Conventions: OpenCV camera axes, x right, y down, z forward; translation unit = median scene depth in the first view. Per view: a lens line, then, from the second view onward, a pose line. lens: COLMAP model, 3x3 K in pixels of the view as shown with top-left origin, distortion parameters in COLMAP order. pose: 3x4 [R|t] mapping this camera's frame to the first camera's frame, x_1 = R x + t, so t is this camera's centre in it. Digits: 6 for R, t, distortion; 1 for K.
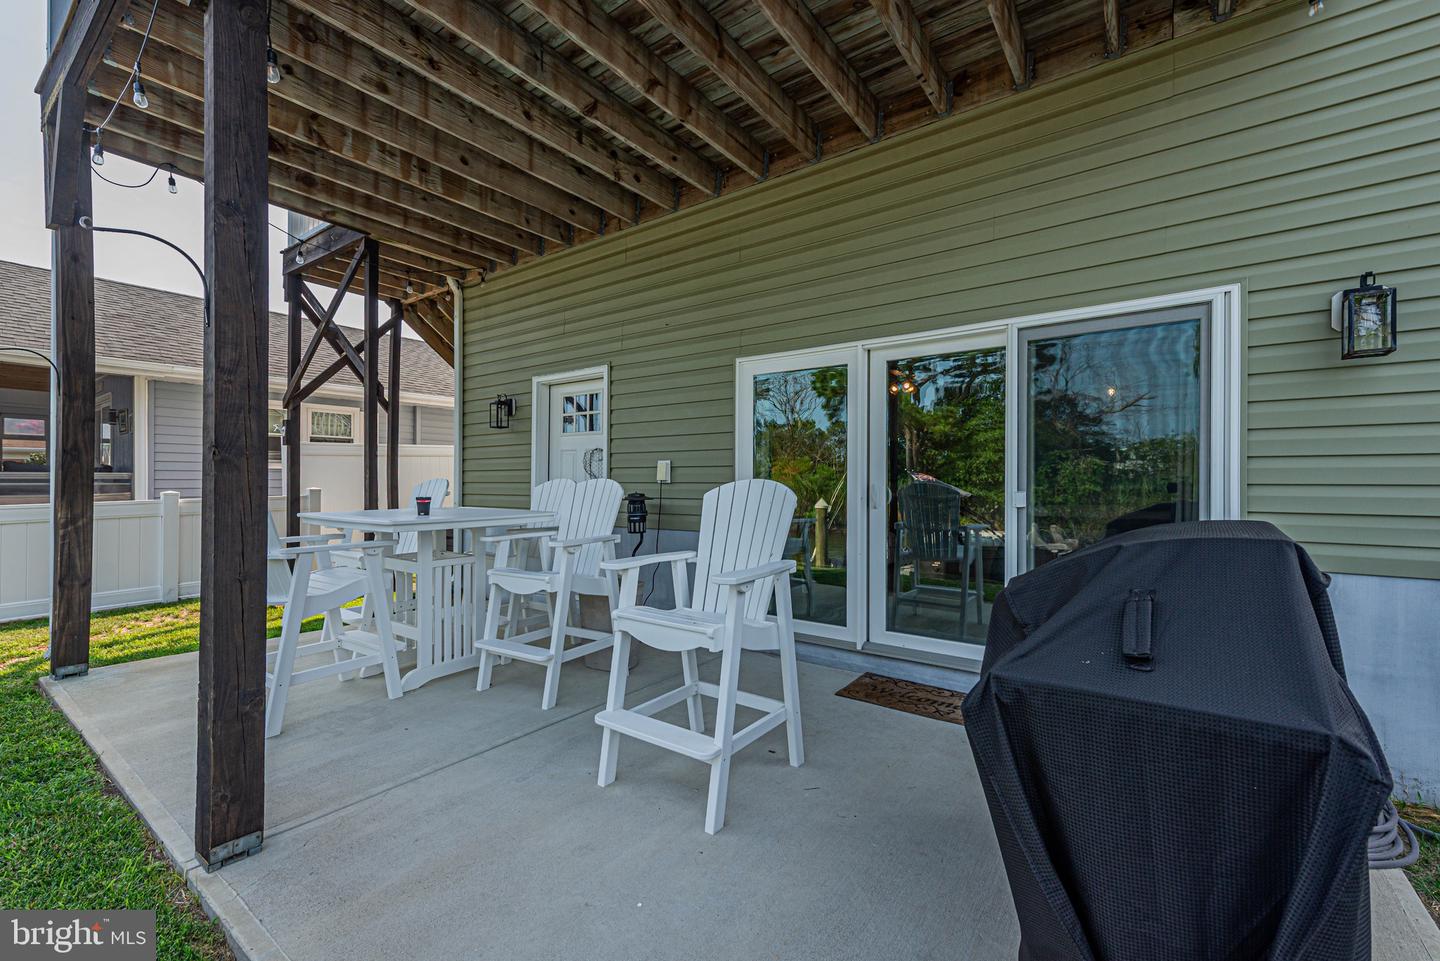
lens RADIAL K [[585.2, 0, 708.2], [0, 585.2, 478.1], [0, 0, 1]] dist [-0.000157, 0.000006]
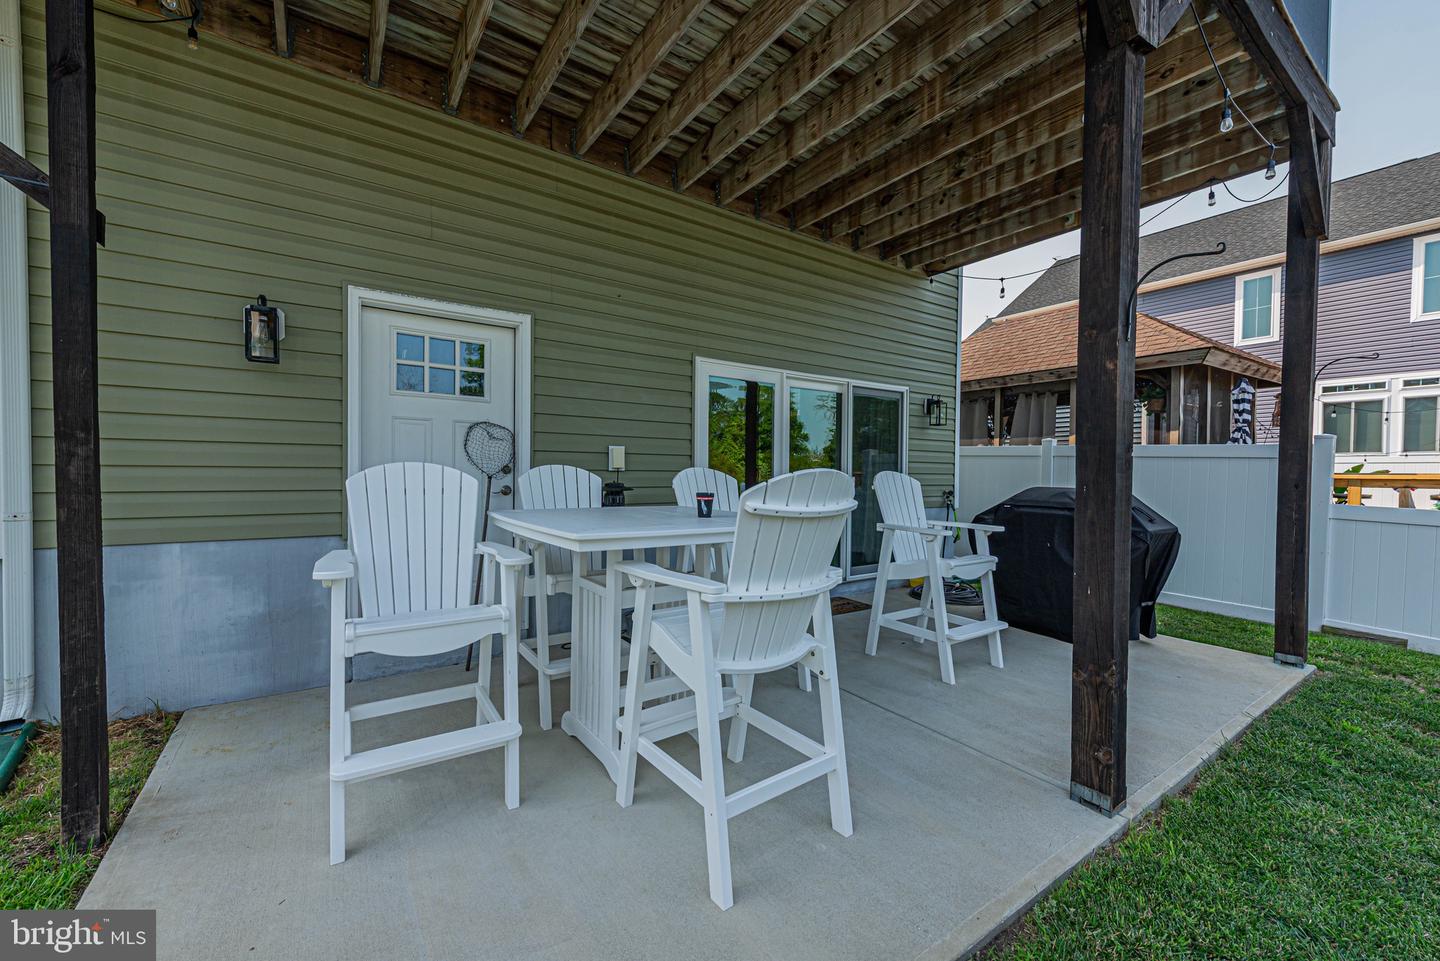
lens RADIAL K [[585.2, 0, 713.5], [0, 585.2, 483.6], [0, 0, 1]] dist [-0.000157, 0.000006]
pose [[0.329609, -0.011695, 0.944045, -0.881455], [-0.013135, 0.999770, 0.016972, 0.010360], [-0.944026, -0.017994, 0.329379, 0.560338]]
